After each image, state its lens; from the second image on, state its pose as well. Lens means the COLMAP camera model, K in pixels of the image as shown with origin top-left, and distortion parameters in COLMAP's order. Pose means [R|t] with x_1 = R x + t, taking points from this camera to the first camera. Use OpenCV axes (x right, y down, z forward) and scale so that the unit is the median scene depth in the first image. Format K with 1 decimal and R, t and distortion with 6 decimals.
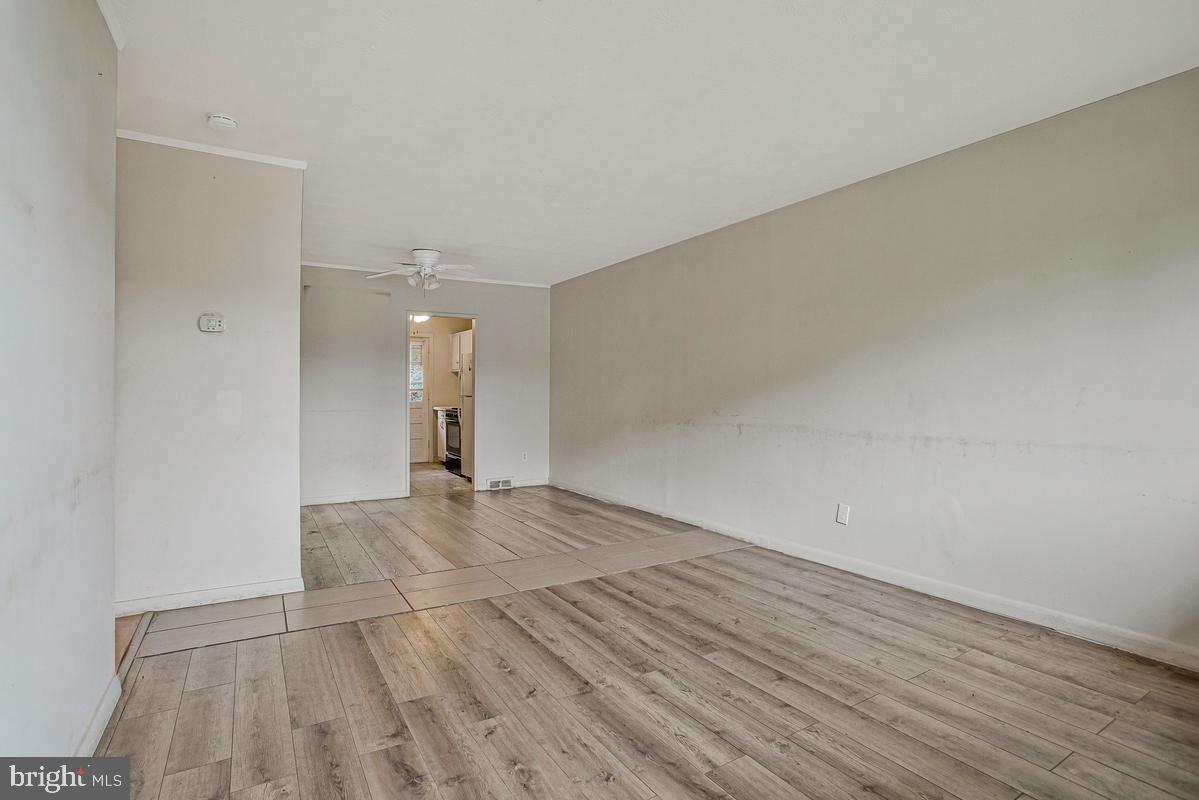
lens RADIAL K [[589.2, 0, 601.8], [0, 589.2, 387.1], [0, 0, 1]] dist [-0.068746, 0.000157]
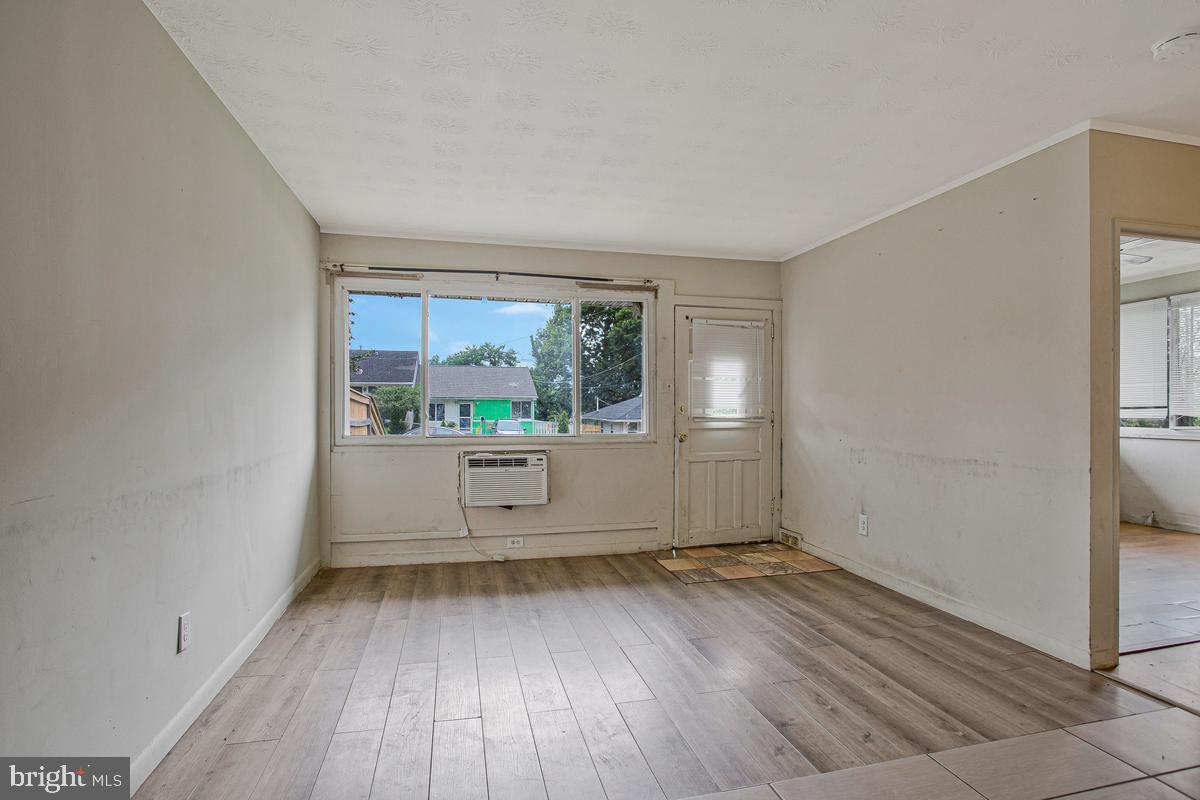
lens RADIAL K [[617.3, 0, 608.5], [0, 617.3, 396.8], [0, 0, 1]] dist [-0.075271, 0.032670]
pose [[-0.957329, 0.000842, 0.288999, -0.165819], [-0.006517, 0.999679, -0.024500, 0.003422], [-0.288927, -0.025338, -0.957016, 1.644534]]
